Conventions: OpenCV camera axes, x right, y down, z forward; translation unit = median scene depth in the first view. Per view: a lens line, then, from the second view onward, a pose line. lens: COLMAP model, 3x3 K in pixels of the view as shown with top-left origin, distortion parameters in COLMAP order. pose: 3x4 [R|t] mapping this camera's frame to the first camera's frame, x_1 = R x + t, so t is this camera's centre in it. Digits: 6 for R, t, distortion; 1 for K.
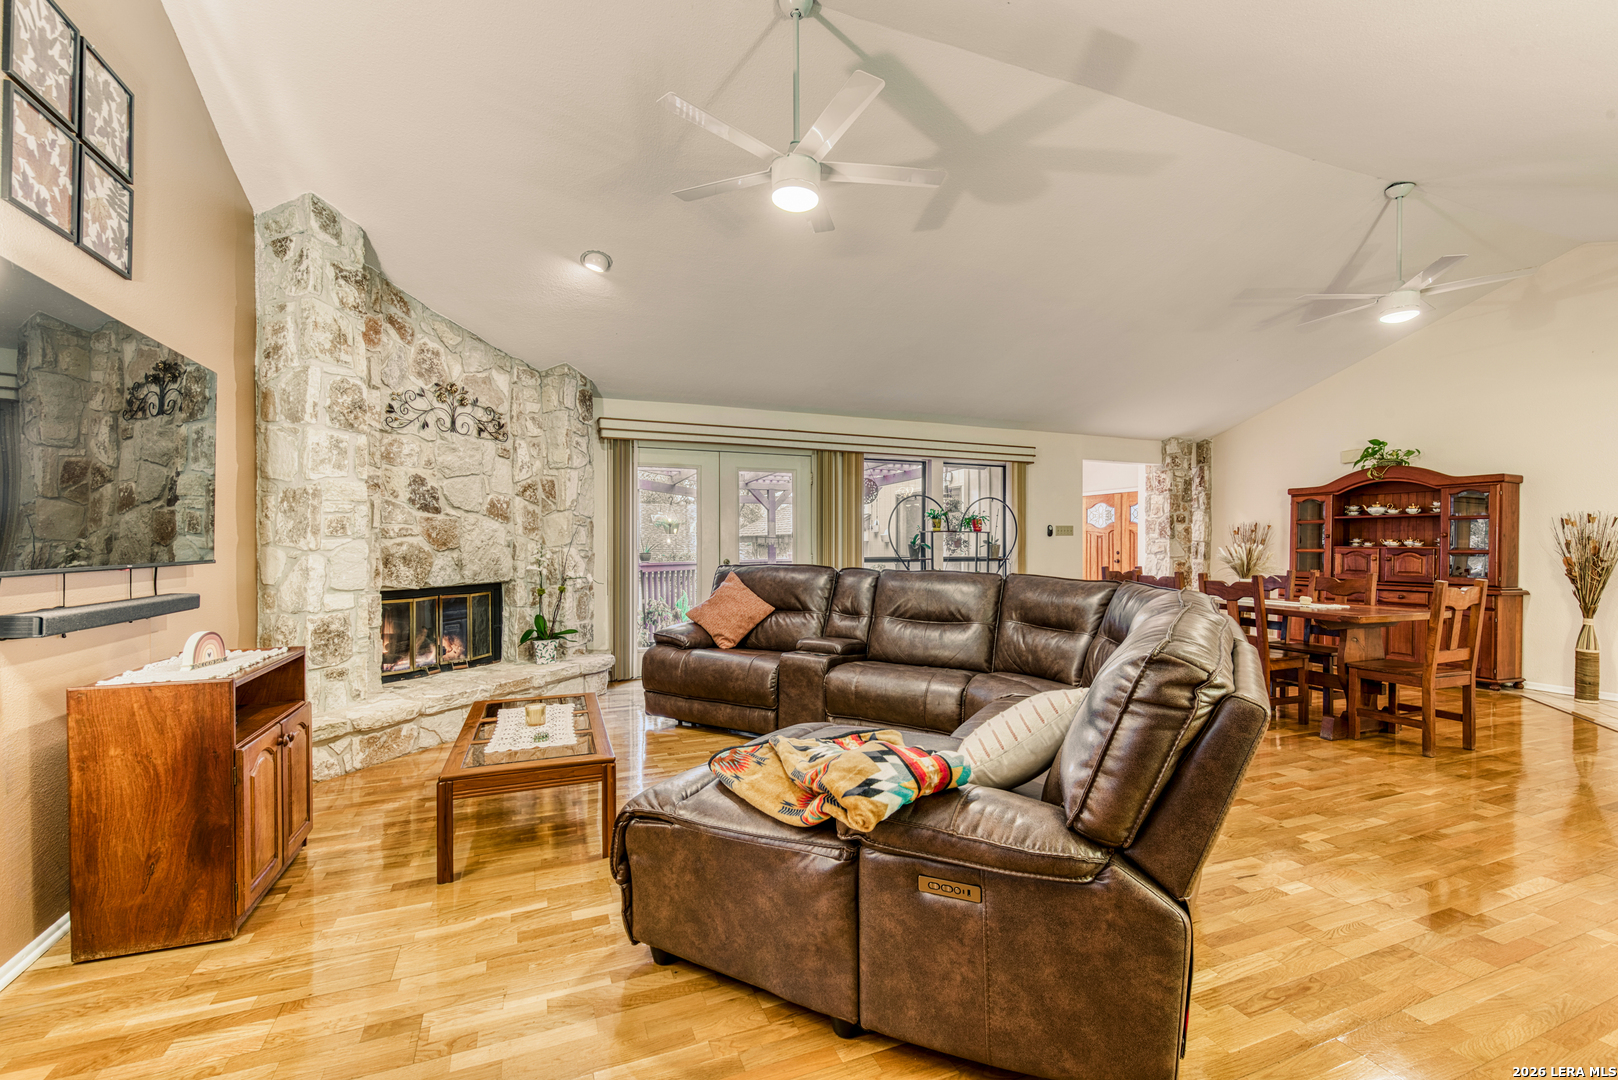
lens RADIAL K [[709.1, 0, 808.9], [0, 709.1, 546.8], [0, 0, 1]] dist [0.018103, -0.008177]
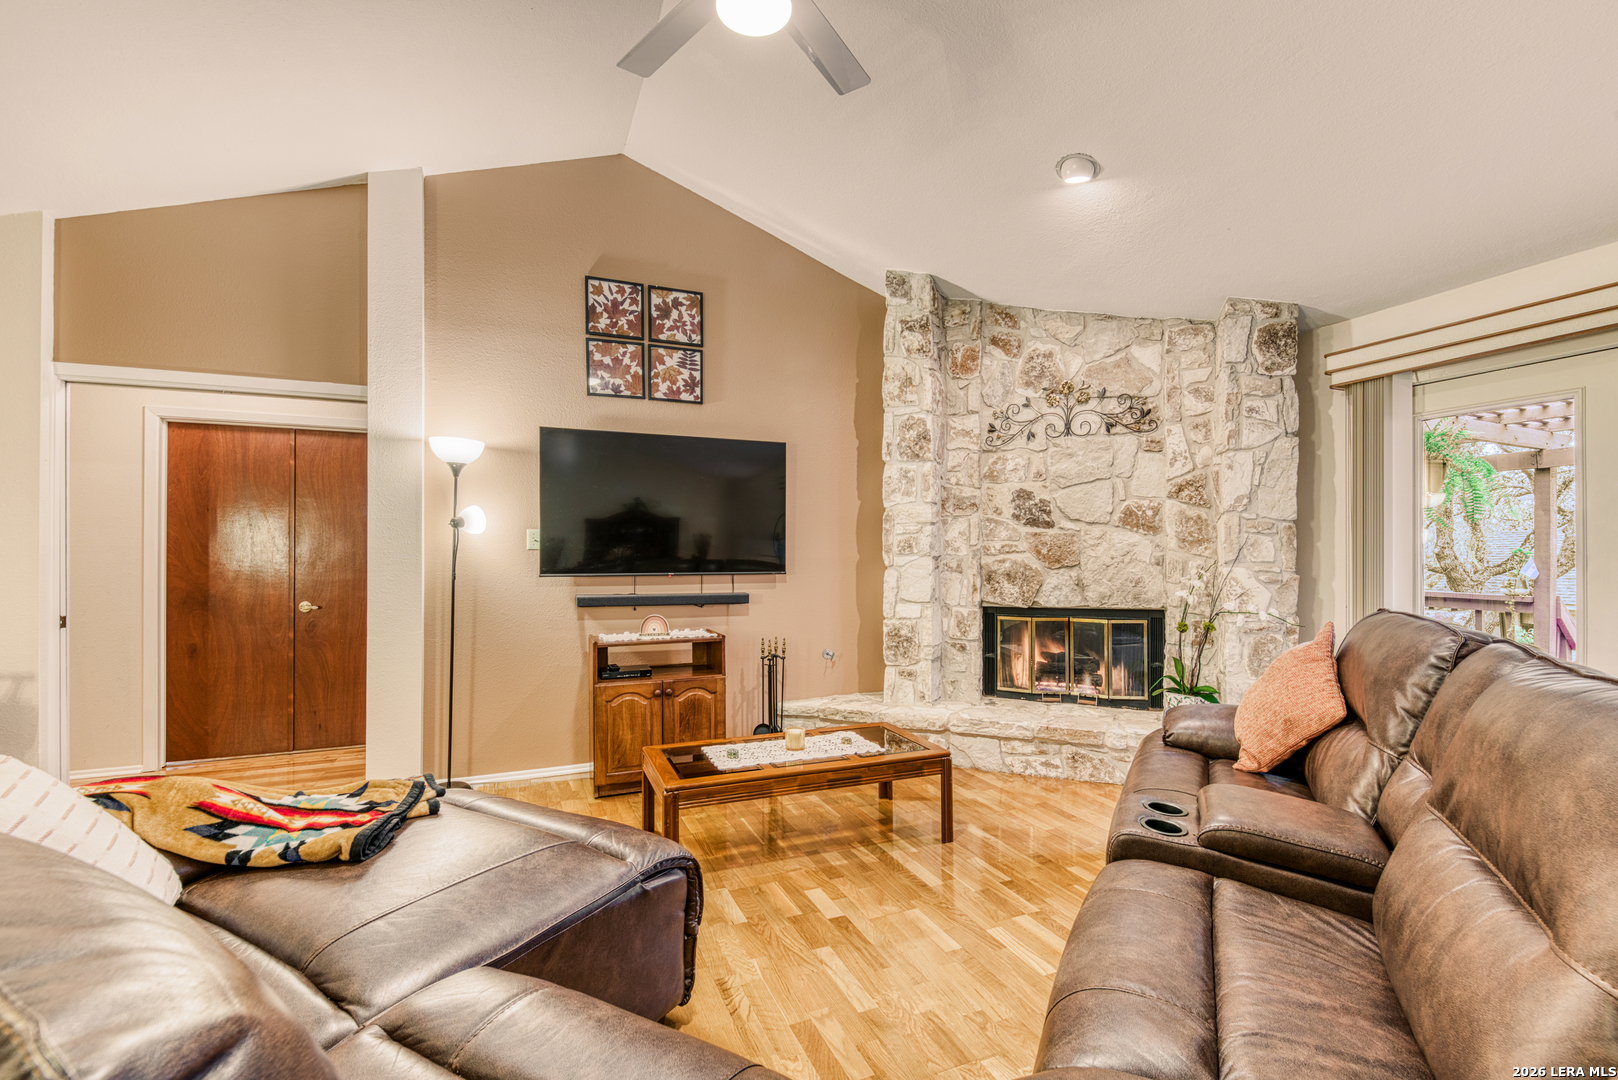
lens RADIAL K [[709.1, 0, 815.3], [0, 709.1, 551.6], [0, 0, 1]] dist [0.018103, -0.008177]
pose [[0.008181, -0.006456, -0.999946, 0.372157], [-0.003823, 0.999972, -0.006487, -0.008395], [0.999959, 0.003876, 0.008156, 0.647392]]
